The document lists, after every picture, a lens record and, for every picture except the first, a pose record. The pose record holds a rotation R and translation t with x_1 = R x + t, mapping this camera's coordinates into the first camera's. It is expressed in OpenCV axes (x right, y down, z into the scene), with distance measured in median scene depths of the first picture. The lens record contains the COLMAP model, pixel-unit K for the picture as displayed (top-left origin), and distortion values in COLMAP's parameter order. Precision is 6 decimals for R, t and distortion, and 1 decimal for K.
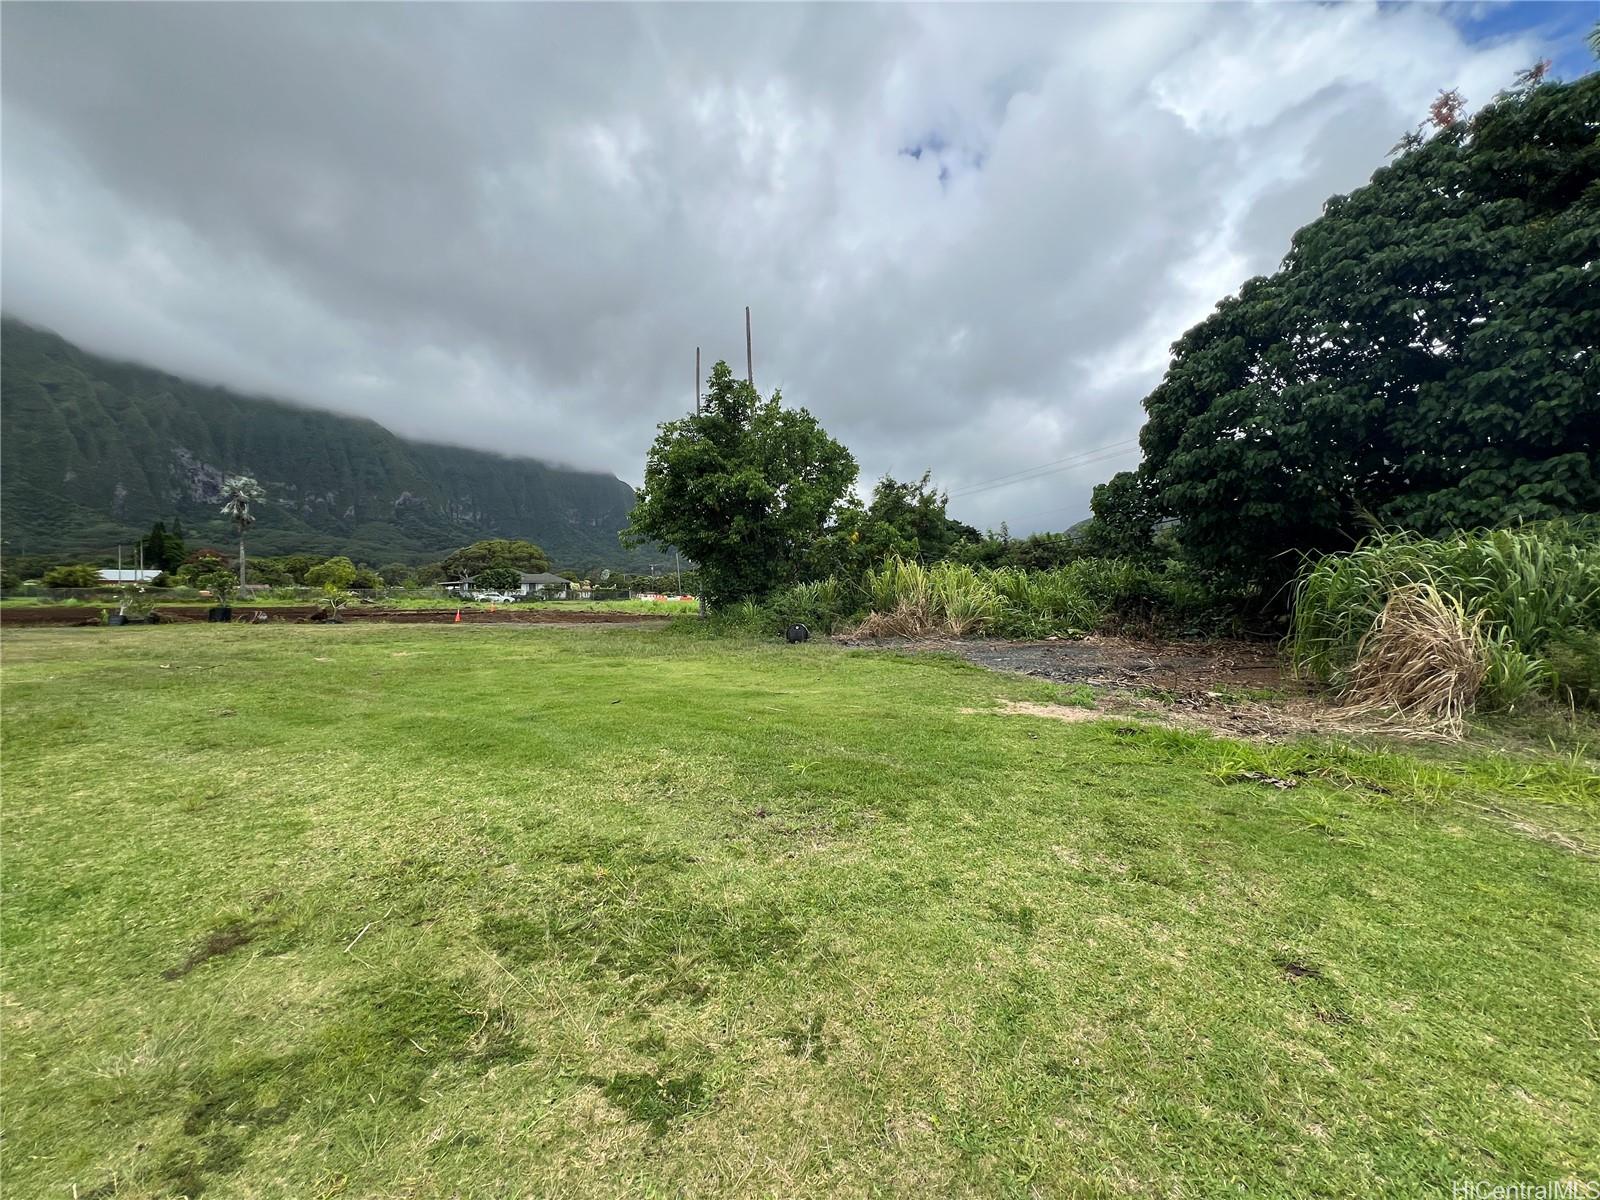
lens RADIAL K [[641.0, 0, 795.1], [0, 641.0, 598.1], [0, 0, 1]] dist [-0.002840, 0.000826]
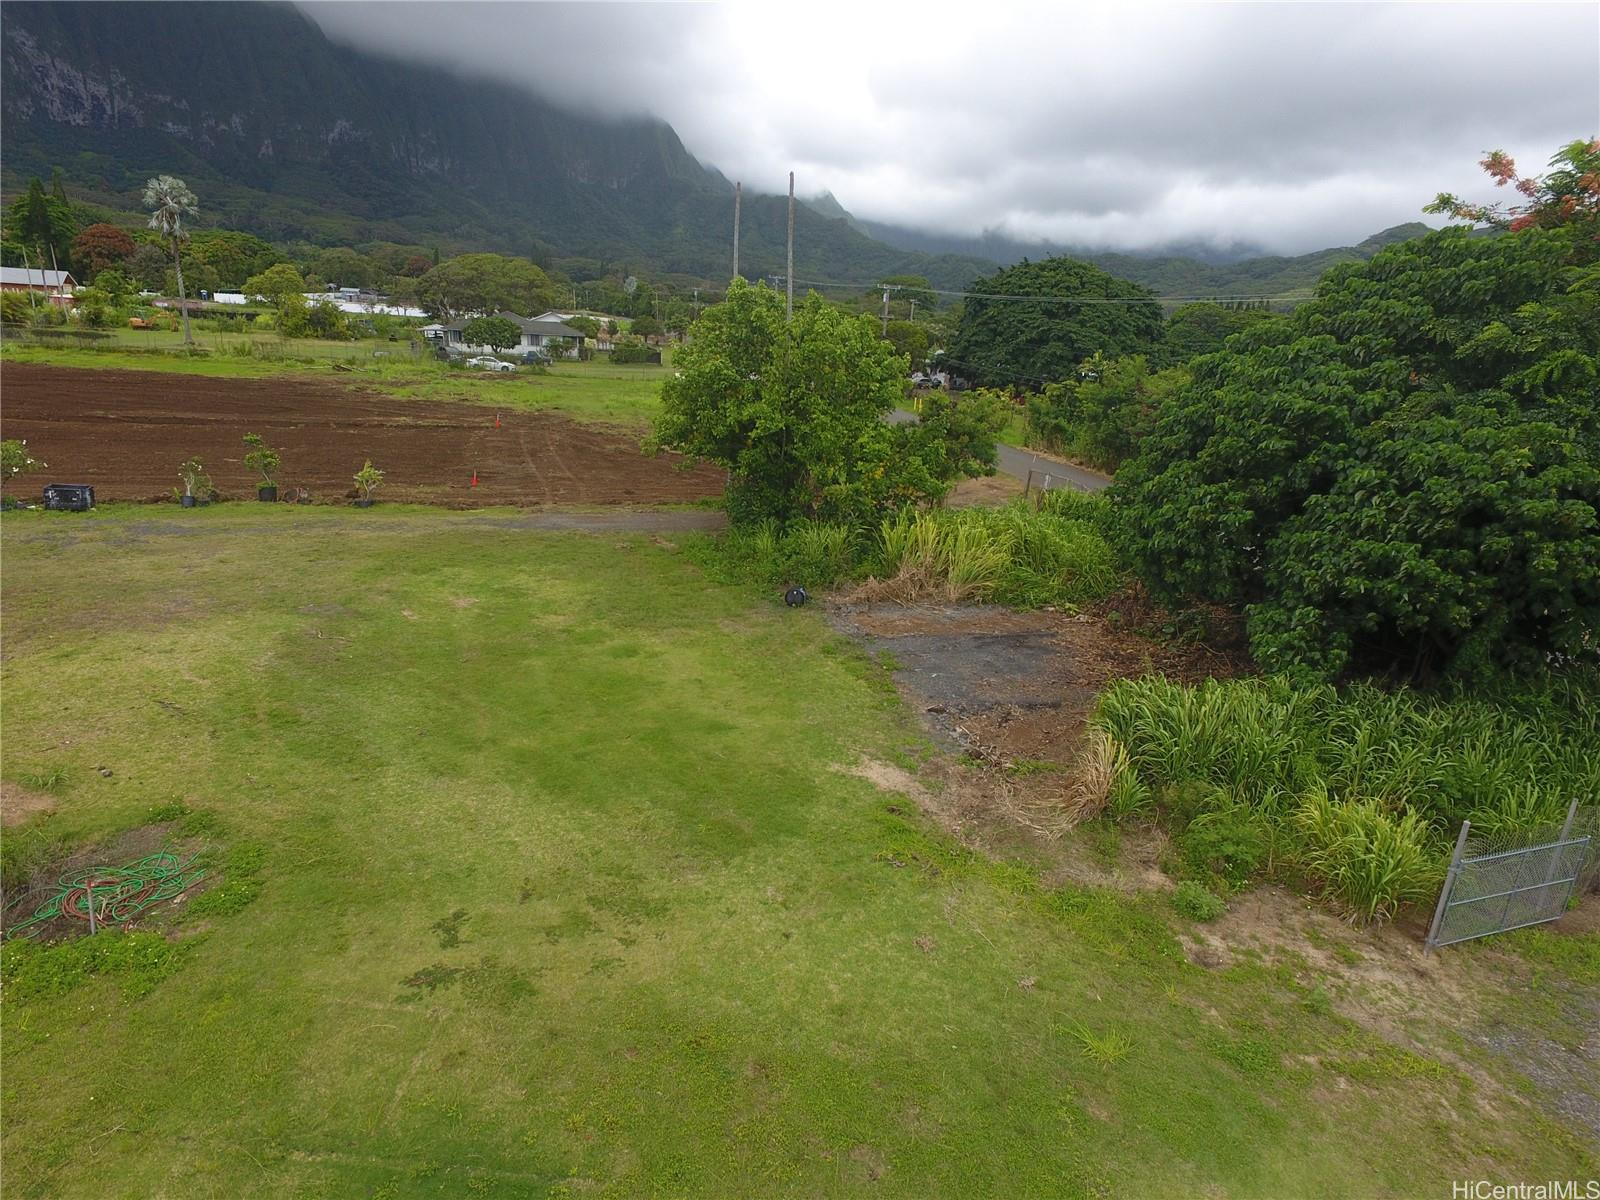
lens RADIAL K [[926.8, 0, 794.5], [0, 926.8, 601.6], [0, 0, 1]] dist [-0.015928, 0.016776]
pose [[0.990712, 0.097633, -0.094643, 0.018267], [-0.065332, 0.952203, 0.298397, -0.048736], [0.119253, -0.289443, 0.949738, -0.060245]]
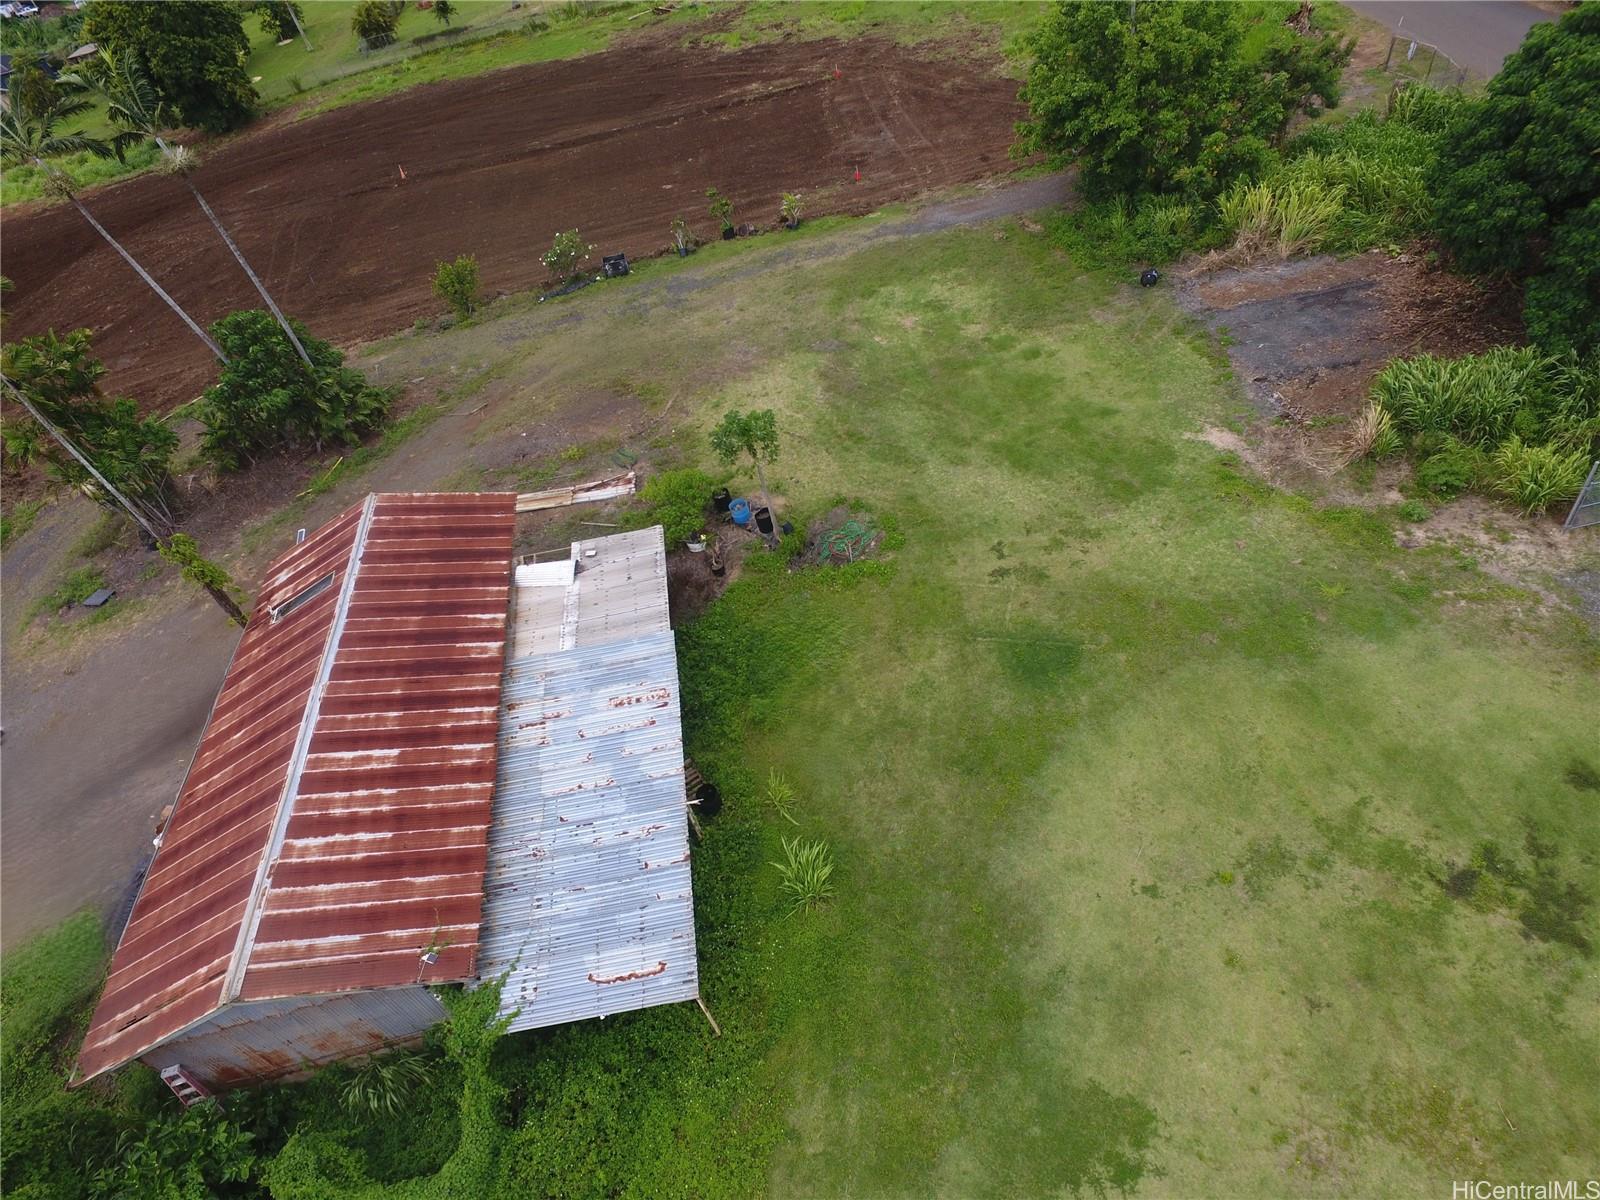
lens RADIAL K [[920.4, 0, 792.0], [0, 920.4, 624.0], [0, 0, 1]] dist [-0.003066, 0.002780]
pose [[0.925165, 0.111172, -0.362920, 0.011681], [0.190547, 0.690901, 0.697387, -0.119401], [0.328271, -0.714351, 0.618014, -0.130533]]
